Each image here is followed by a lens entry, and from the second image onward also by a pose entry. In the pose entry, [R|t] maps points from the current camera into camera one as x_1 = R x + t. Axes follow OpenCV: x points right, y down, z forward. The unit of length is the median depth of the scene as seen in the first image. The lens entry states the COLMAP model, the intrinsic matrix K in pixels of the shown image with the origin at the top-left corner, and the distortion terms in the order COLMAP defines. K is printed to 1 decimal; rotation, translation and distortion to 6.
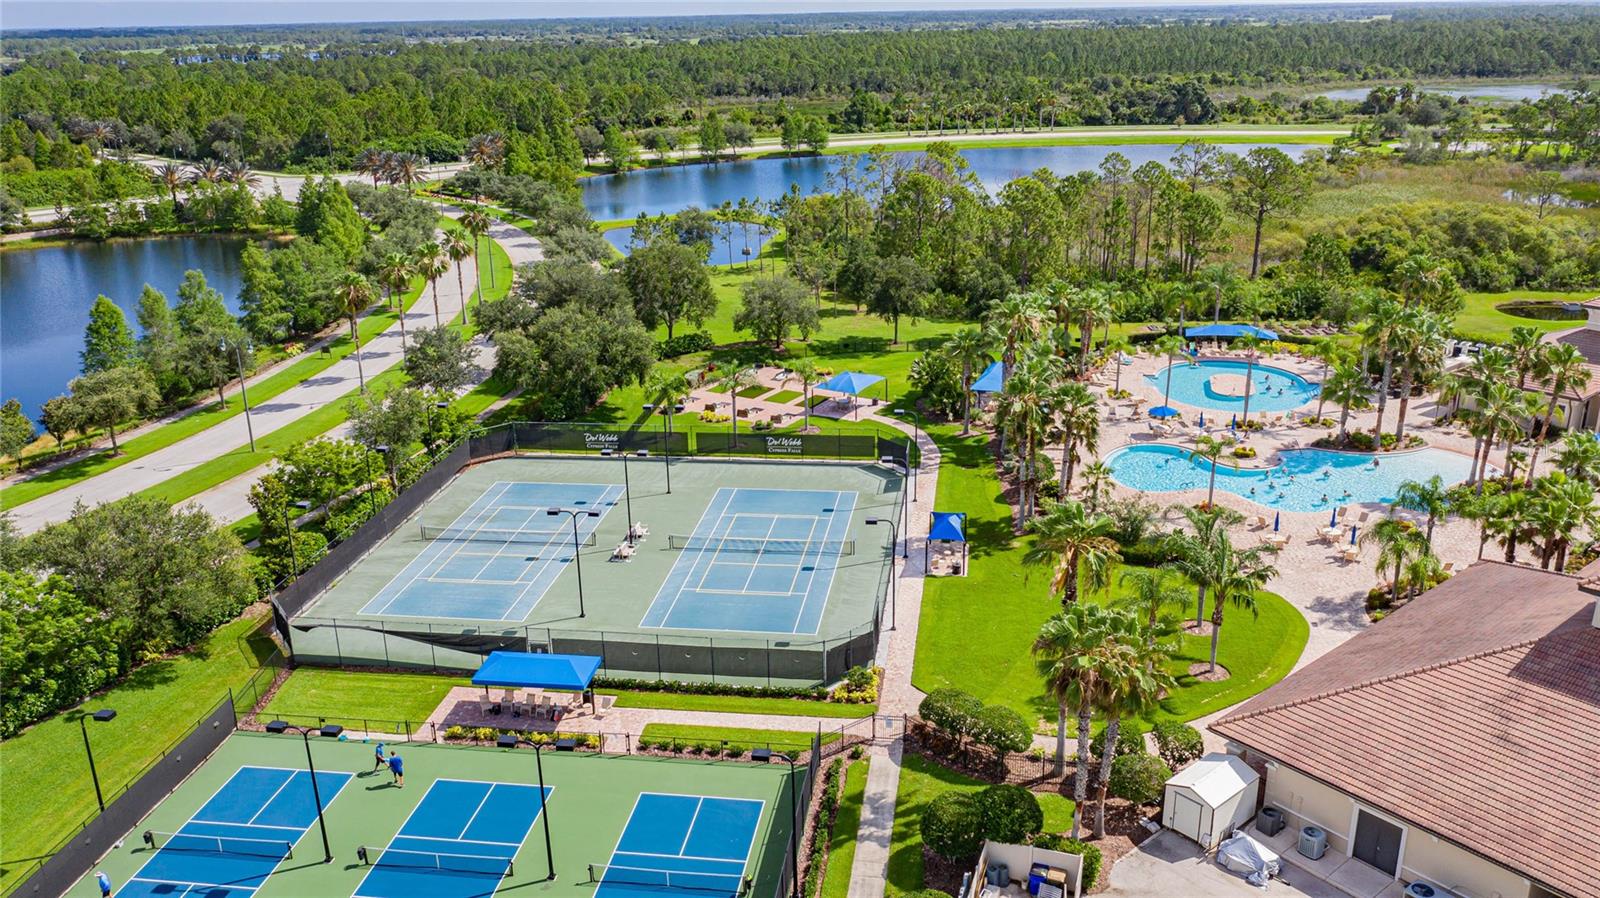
lens RADIAL K [[1268.6, 0, 801.8], [0, 1268.6, 443.0], [0, 0, 1]] dist [-0.007918, 0.011613]
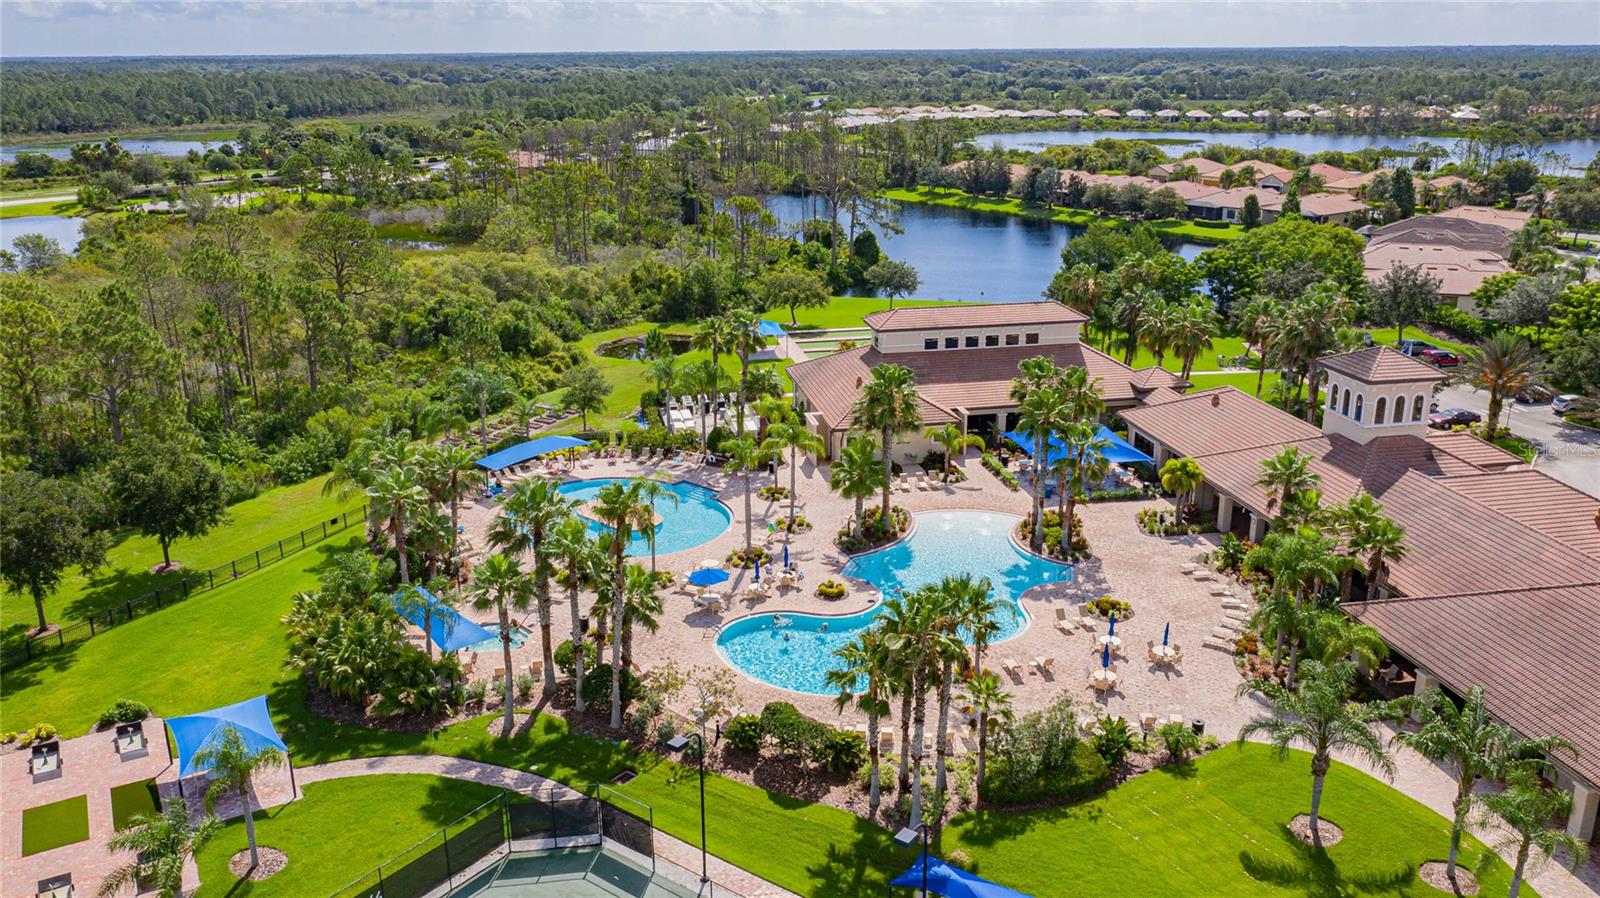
lens RADIAL K [[1268.6, 0, 801.8], [0, 1268.6, 447.4], [0, 0, 1]] dist [-0.007918, 0.011613]
pose [[0.472654, -0.250276, 0.844962, -0.199828], [0.283287, 0.951083, 0.123245, -0.122103], [-0.834474, 0.181114, 0.520433, 0.423449]]
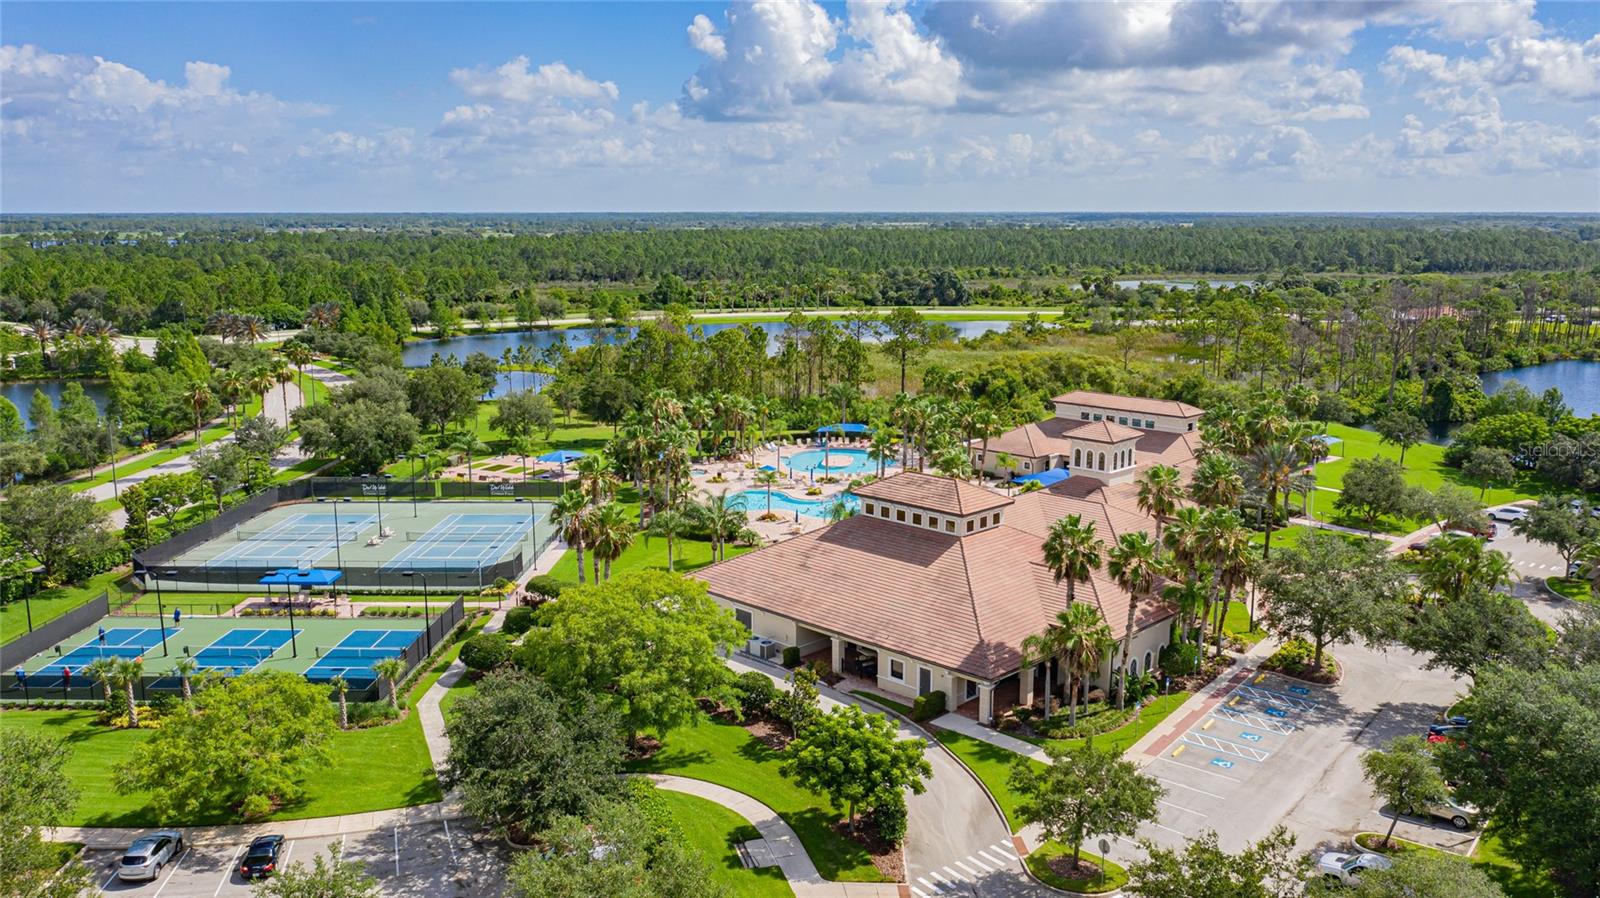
lens RADIAL K [[1268.6, 0, 808.2], [0, 1268.6, 450.6], [0, 0, 1]] dist [-0.007918, 0.011613]
pose [[0.994043, -0.002063, 0.108973, 0.125641], [0.017492, 0.989881, -0.140819, 0.119647], [-0.107580, 0.141886, 0.984020, -0.337977]]
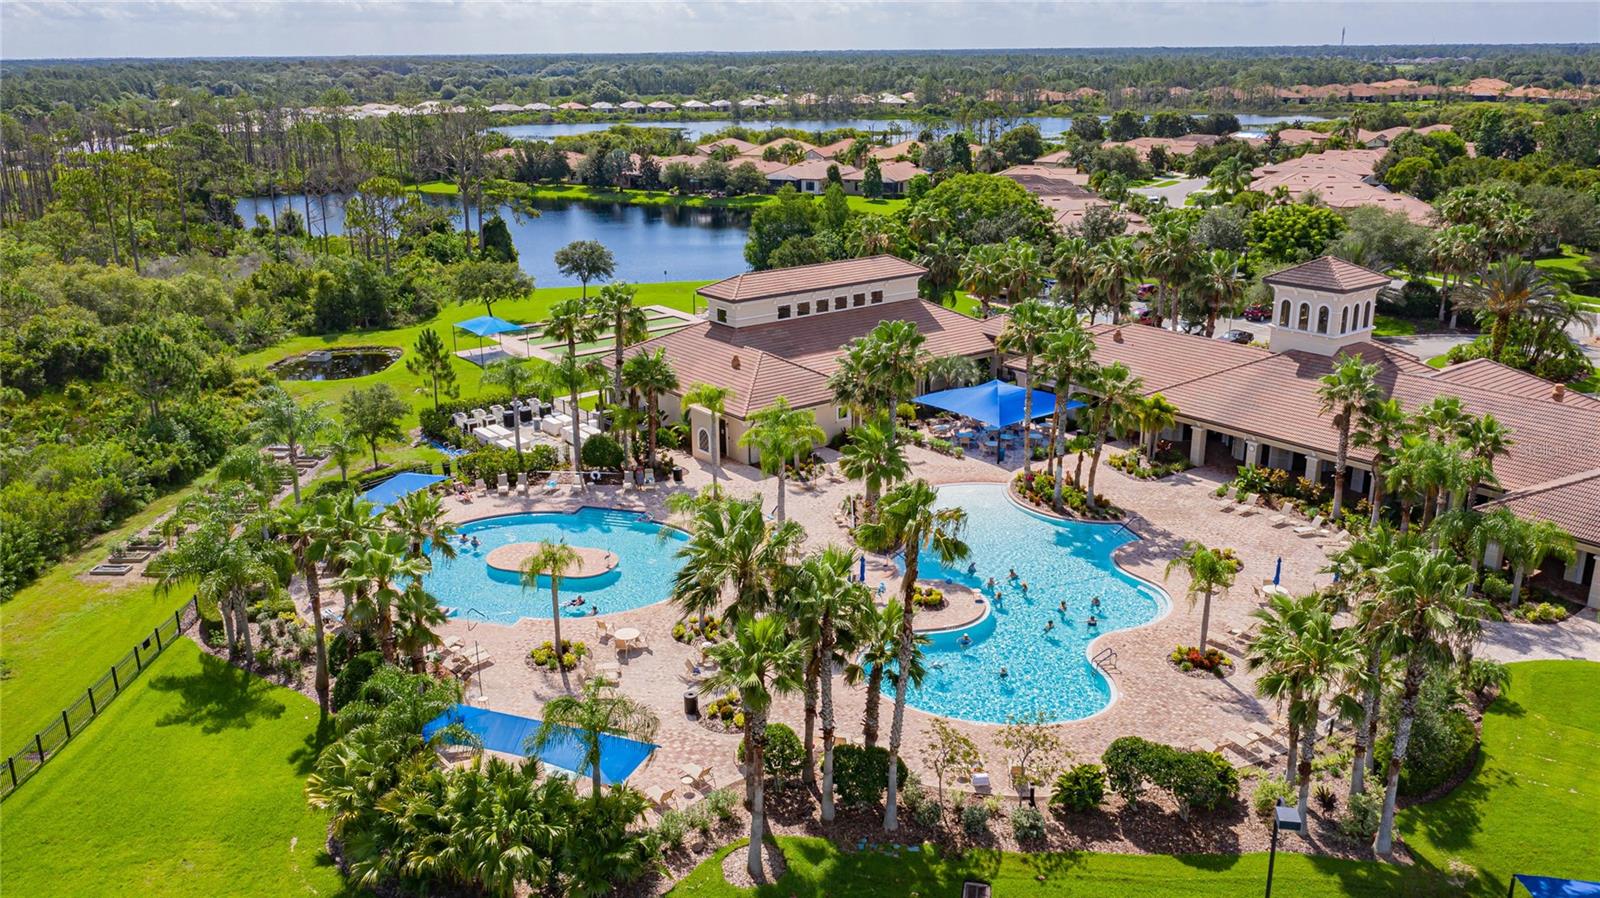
lens RADIAL K [[1268.6, 0, 805.9], [0, 1268.6, 452.4], [0, 0, 1]] dist [-0.007918, 0.011613]
pose [[0.030432, -0.285660, 0.957848, -0.158820], [0.331752, 0.906855, 0.259913, -0.166923], [-0.942876, 0.309858, 0.122366, 0.674197]]
